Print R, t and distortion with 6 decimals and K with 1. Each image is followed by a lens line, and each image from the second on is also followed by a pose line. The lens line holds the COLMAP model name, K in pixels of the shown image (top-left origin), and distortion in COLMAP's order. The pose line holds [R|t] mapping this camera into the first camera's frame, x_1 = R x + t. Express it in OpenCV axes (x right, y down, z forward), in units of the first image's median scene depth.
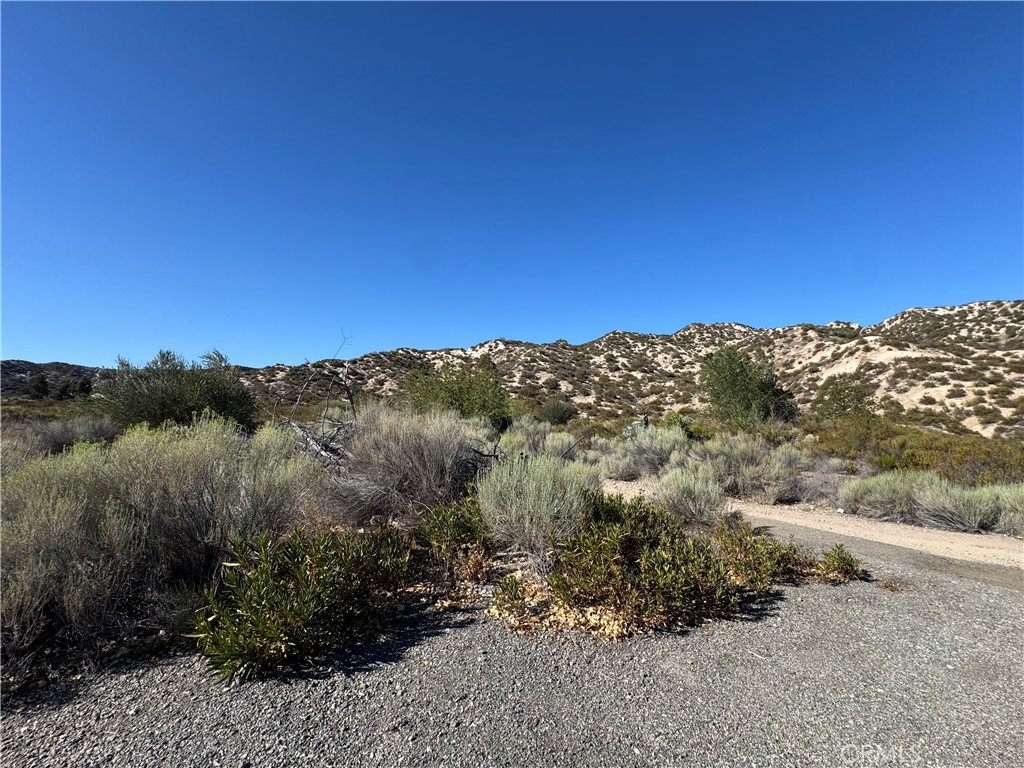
lens RADIAL K [[407.5, 0, 512.7], [0, 407.5, 383.3], [0, 0, 1]] dist [-0.002716, 0.000357]
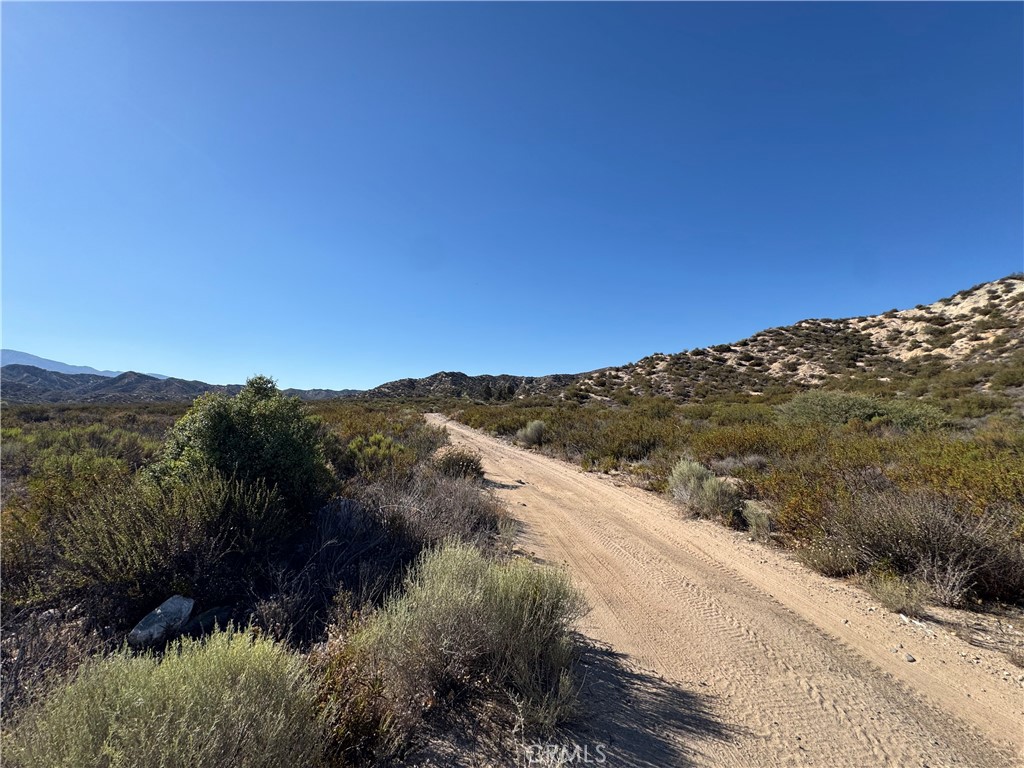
lens RADIAL K [[407.5, 0, 512.5], [0, 407.5, 384.6], [0, 0, 1]] dist [-0.002716, 0.000357]
pose [[0.673279, -0.048391, -0.737804, -0.094723], [0.058982, 0.998191, -0.011645, 0.005759], [0.737033, -0.035677, 0.674915, 0.124816]]
